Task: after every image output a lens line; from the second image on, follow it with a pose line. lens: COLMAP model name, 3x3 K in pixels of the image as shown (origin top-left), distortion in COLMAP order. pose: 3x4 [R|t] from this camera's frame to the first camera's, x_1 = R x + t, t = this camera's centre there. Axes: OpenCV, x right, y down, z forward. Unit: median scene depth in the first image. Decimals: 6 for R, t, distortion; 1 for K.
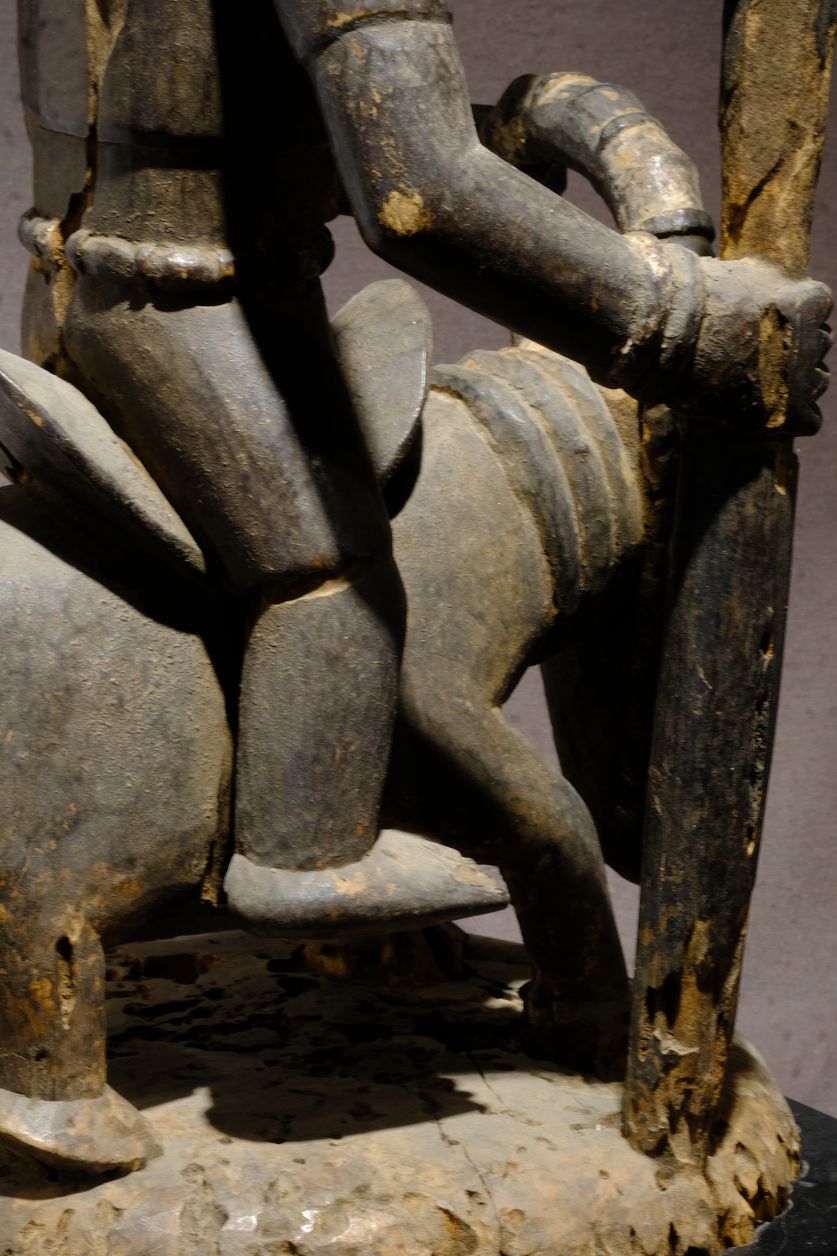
lens RADIAL K [[3753.7, 0, 418.5], [0, 3753.7, 628.0], [0, 0, 1]] dist [0.120454, 1.130479]
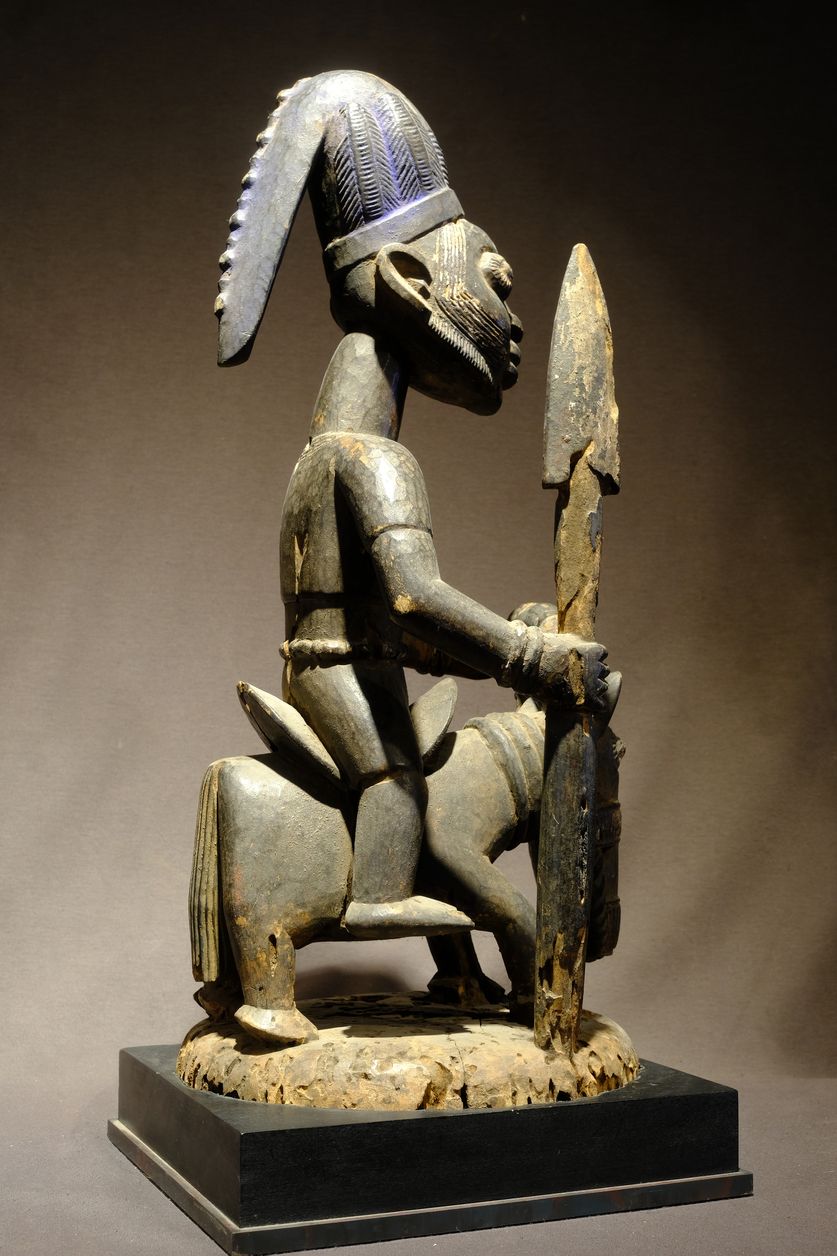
lens RADIAL K [[1569.5, 0, 418.5], [0, 1569.5, 628.0], [0, 0, 1]] dist [-0.102492, 0.474882]
pose [[0.980066, -0.043614, -0.193825, 0.183904], [-0.015740, 0.955493, -0.294595, 0.182558], [0.198046, 0.291774, 0.935759, 0.079881]]
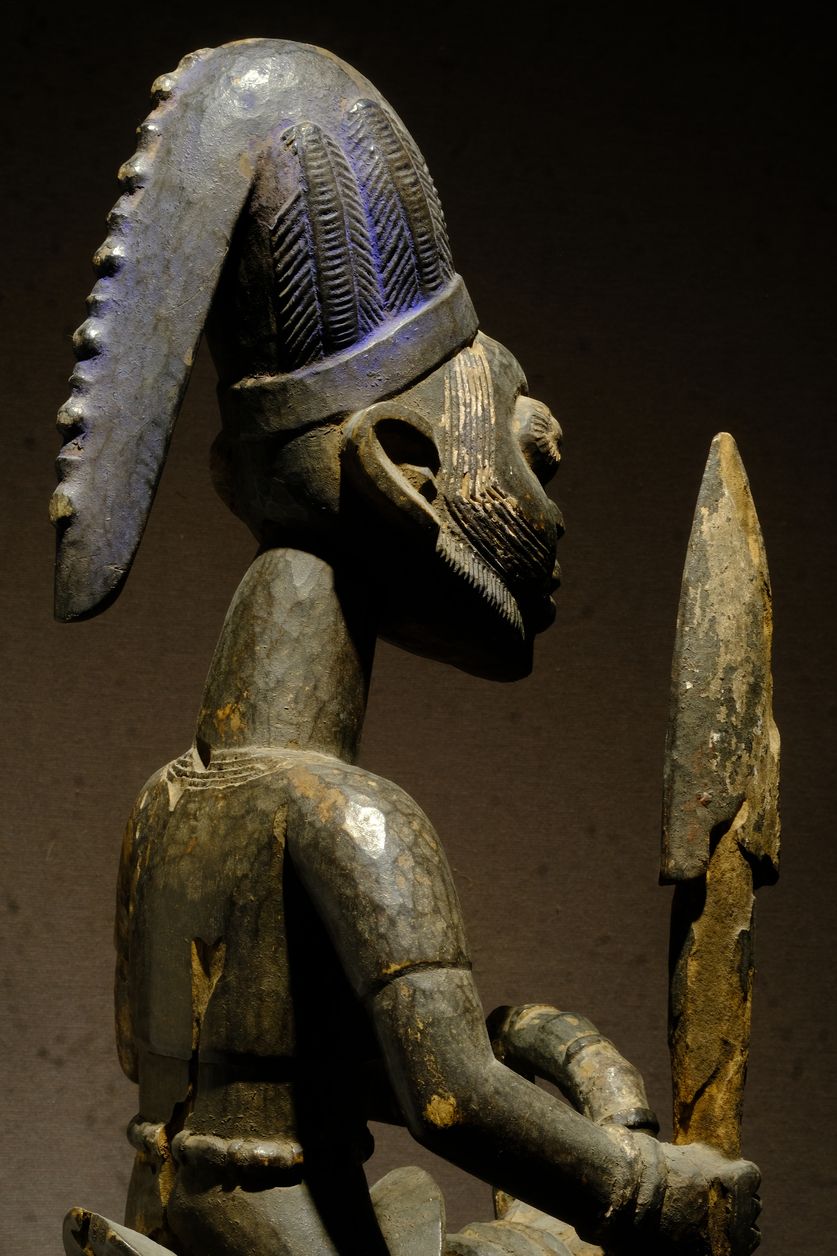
lens RADIAL K [[3639.7, 0, 418.5], [0, 3639.7, 628.0], [0, 0, 1]] dist [0.134475, 0.213012]
pose [[0.998813, -0.009764, 0.047730, -0.067977], [0.021199, 0.969202, -0.245351, 0.038123], [-0.043865, 0.246072, 0.968259, -0.275054]]
